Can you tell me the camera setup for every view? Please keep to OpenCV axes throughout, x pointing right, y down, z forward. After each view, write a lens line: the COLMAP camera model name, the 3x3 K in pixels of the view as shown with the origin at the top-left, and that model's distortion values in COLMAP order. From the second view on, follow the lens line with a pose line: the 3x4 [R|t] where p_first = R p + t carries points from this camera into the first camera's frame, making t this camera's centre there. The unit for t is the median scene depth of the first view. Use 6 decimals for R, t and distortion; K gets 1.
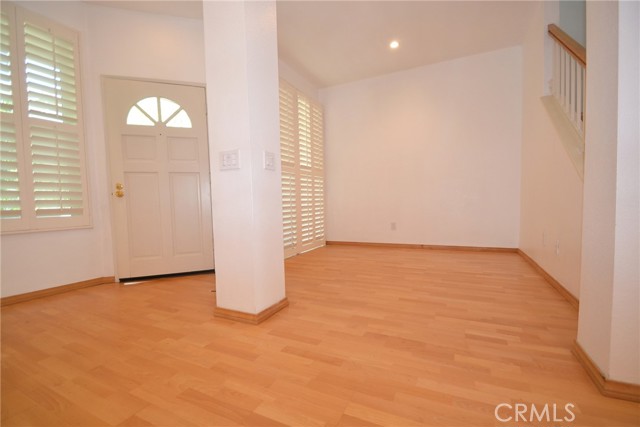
lens RADIAL K [[283.9, 0, 317.2], [0, 283.9, 219.2], [0, 0, 1]] dist [0.004785, -0.001004]
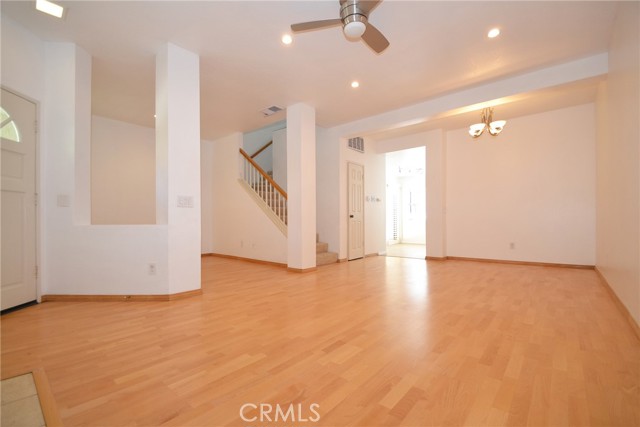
lens RADIAL K [[283.9, 0, 317.2], [0, 283.9, 219.2], [0, 0, 1]] dist [0.004785, -0.001004]
pose [[0.243649, 0.025127, 0.969538, -1.144958], [0.050379, 0.997987, -0.038524, 0.001618], [-0.968554, 0.058230, 0.241893, -0.103887]]
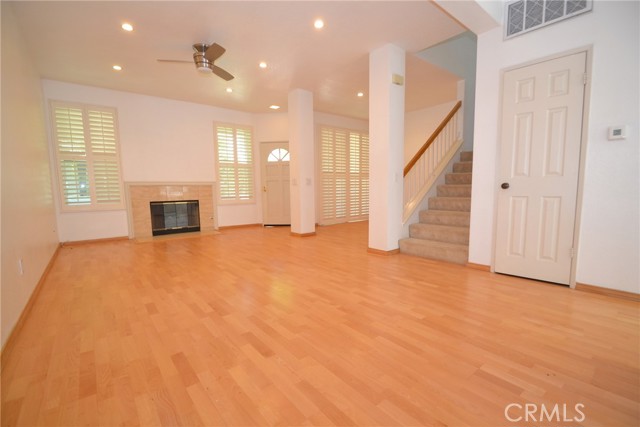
lens RADIAL K [[283.9, 0, 317.2], [0, 283.9, 219.2], [0, 0, 1]] dist [0.004785, -0.001004]
pose [[0.907094, 0.057722, -0.416951, 0.747523], [-0.032718, 0.997225, 0.066874, -0.016406], [0.419654, -0.047019, 0.906465, -1.037405]]
